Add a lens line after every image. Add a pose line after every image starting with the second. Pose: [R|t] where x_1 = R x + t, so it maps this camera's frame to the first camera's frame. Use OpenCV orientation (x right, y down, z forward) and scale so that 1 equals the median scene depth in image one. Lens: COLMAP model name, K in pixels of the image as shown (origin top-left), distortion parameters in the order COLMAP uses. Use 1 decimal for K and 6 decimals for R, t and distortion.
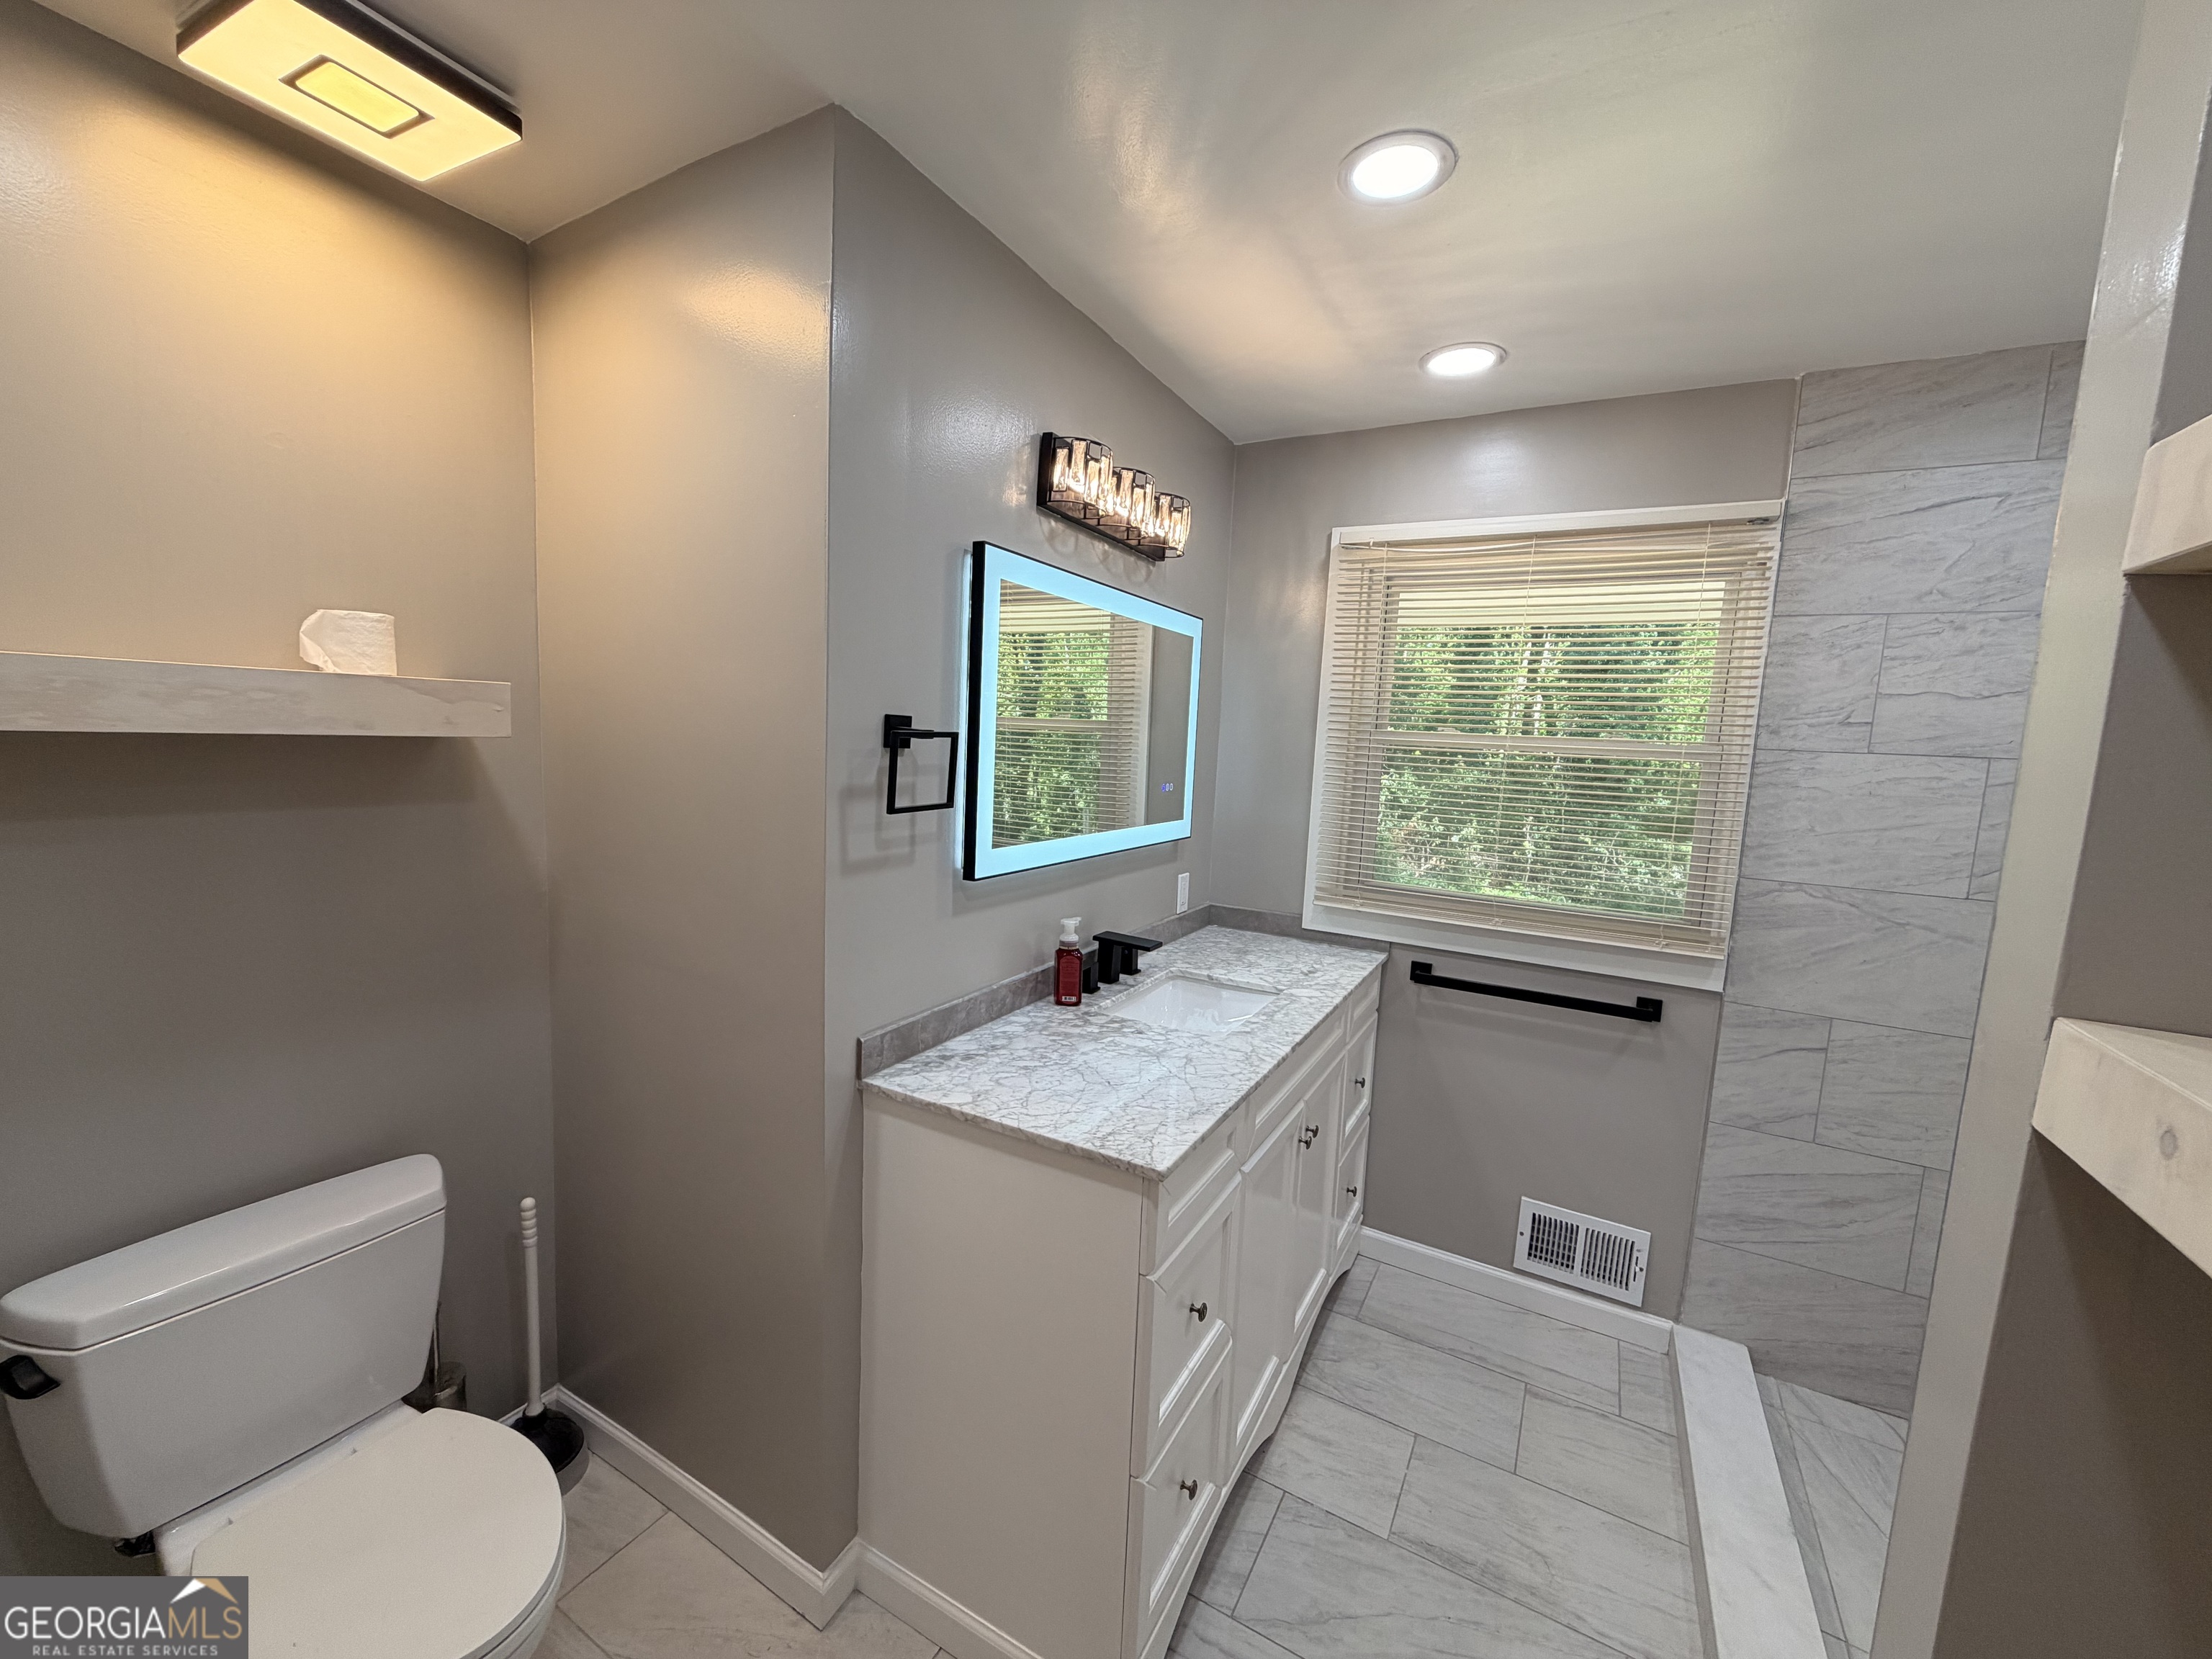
lens RADIAL K [[879.8, 0, 1098.6], [0, 879.8, 830.8], [0, 0, 1]] dist [-0.001591, 0.000216]
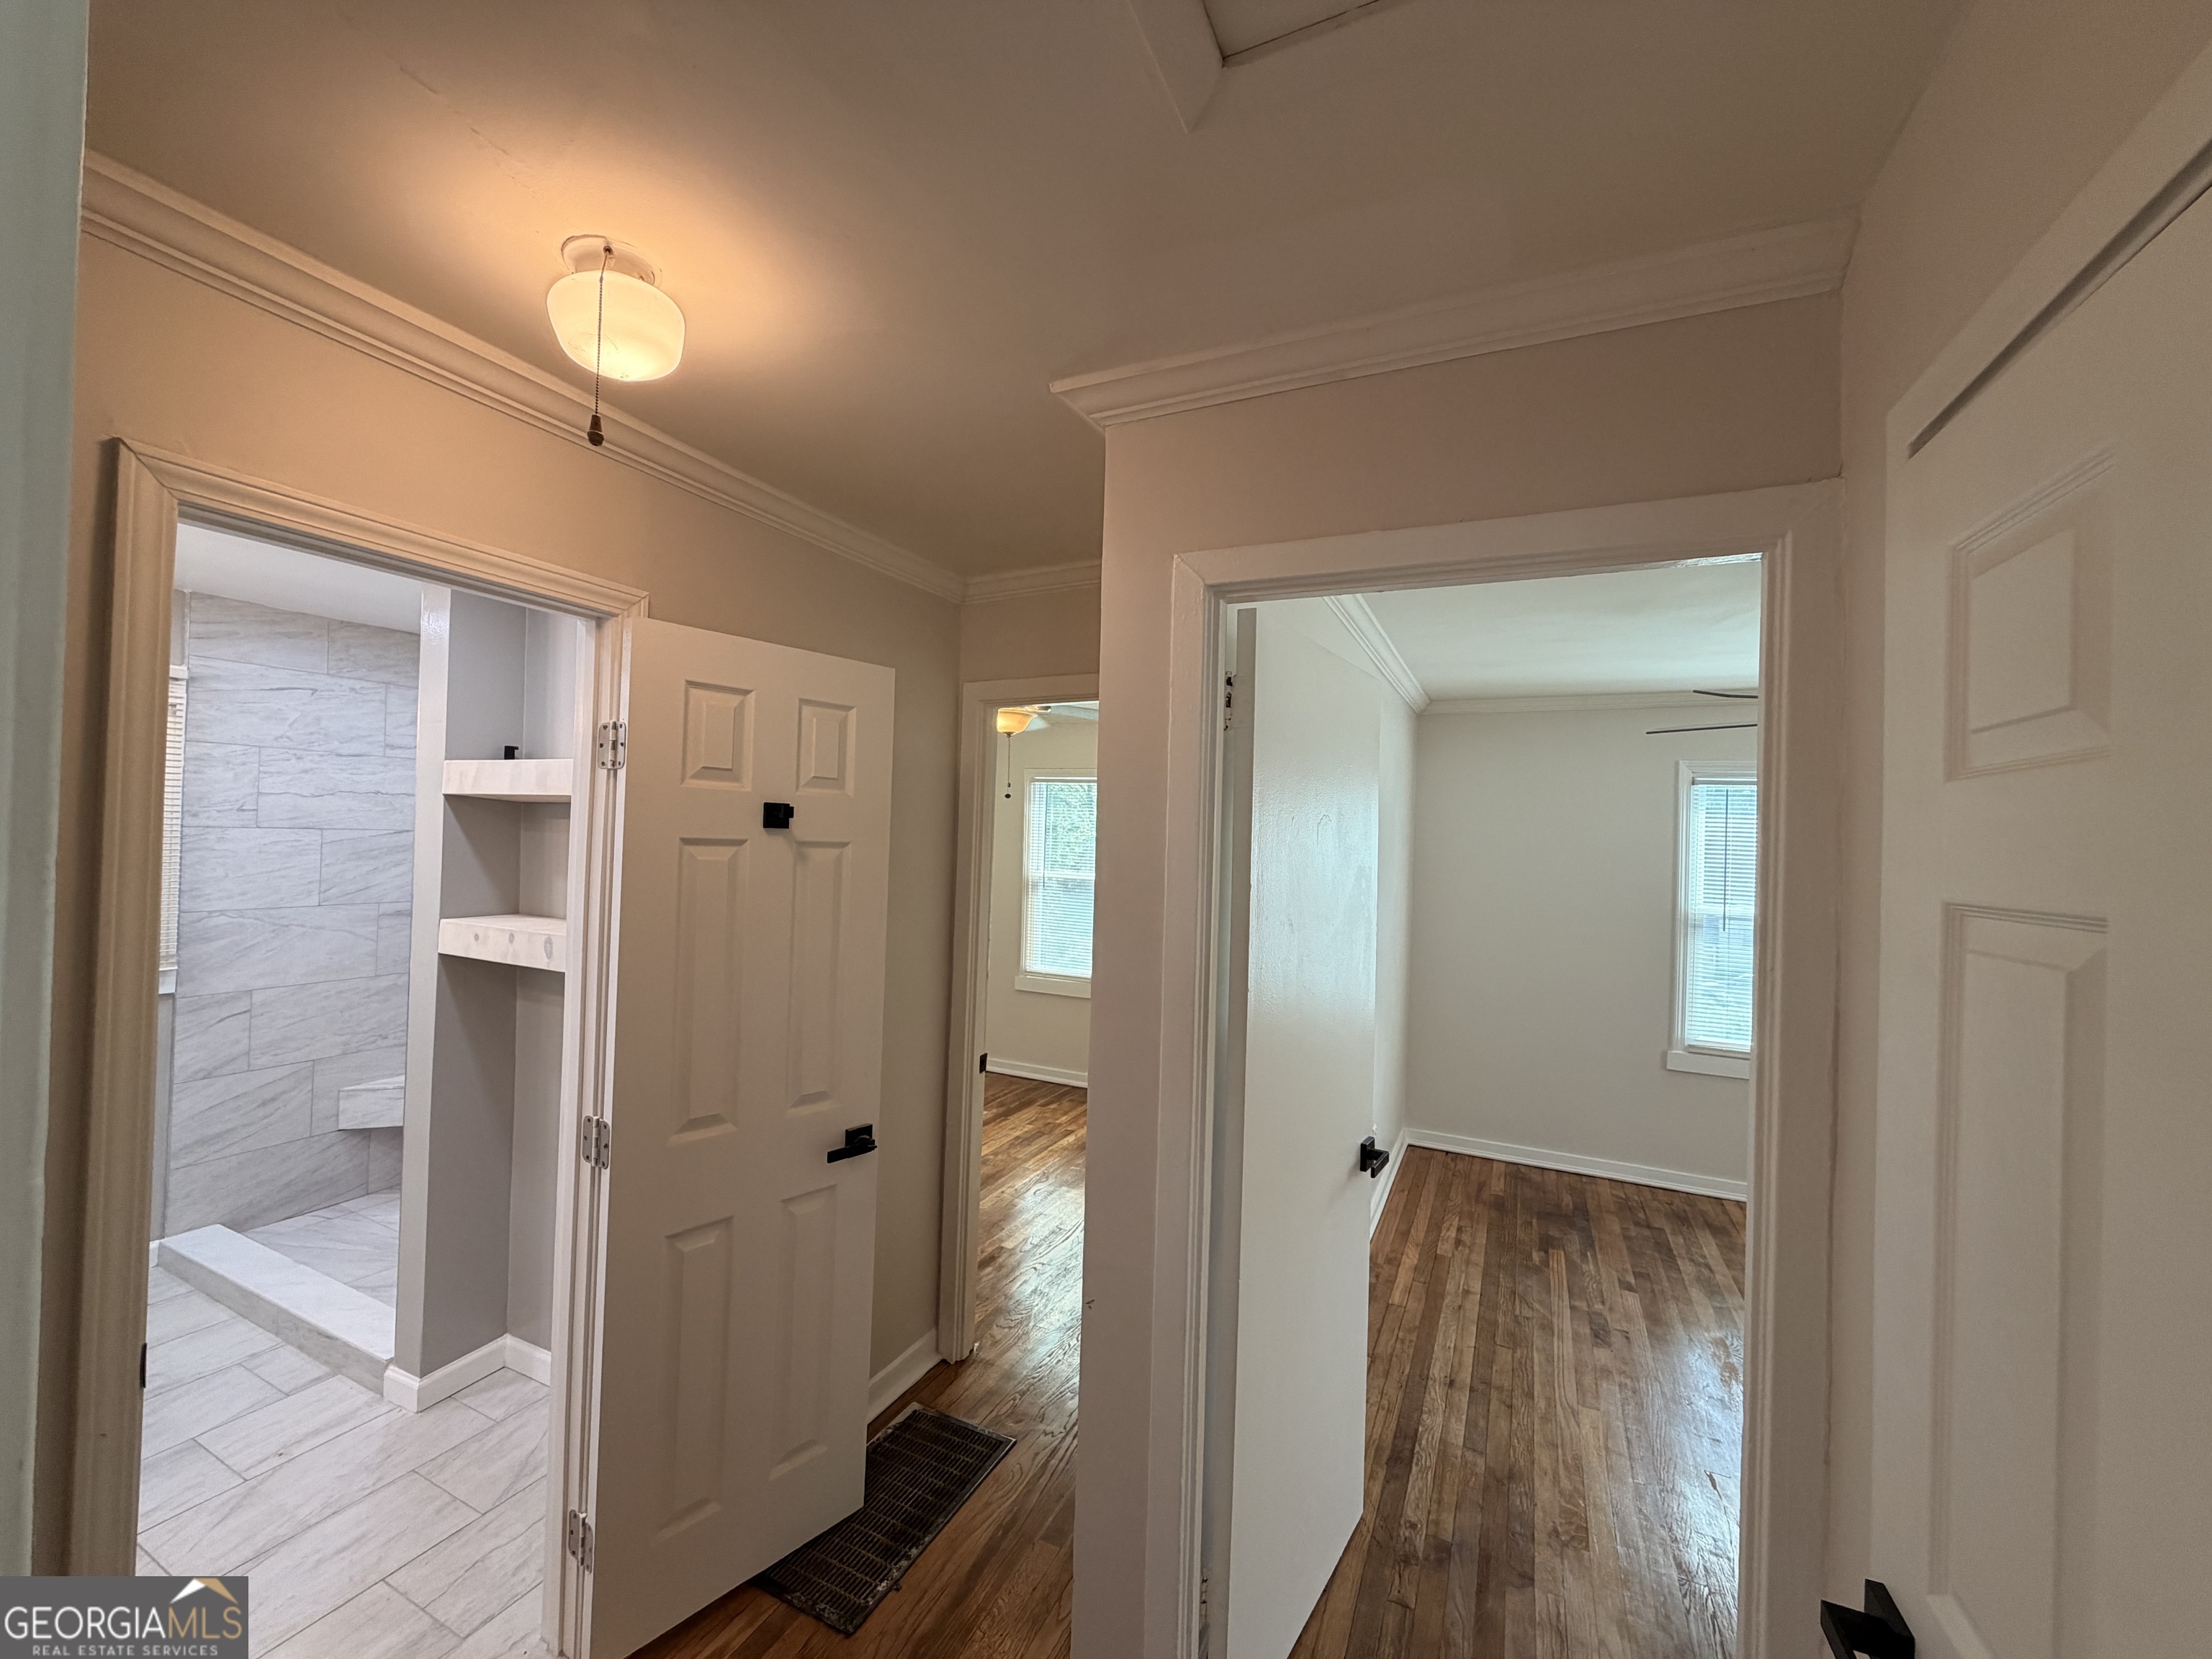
lens RADIAL K [[879.8, 0, 1098.6], [0, 879.8, 830.8], [0, 0, 1]] dist [-0.001591, 0.000216]
pose [[-0.061504, -0.040890, 0.997269, -0.925973], [0.079498, 0.995786, 0.045732, -0.031731], [-0.994936, 0.082093, -0.057995, -0.519079]]
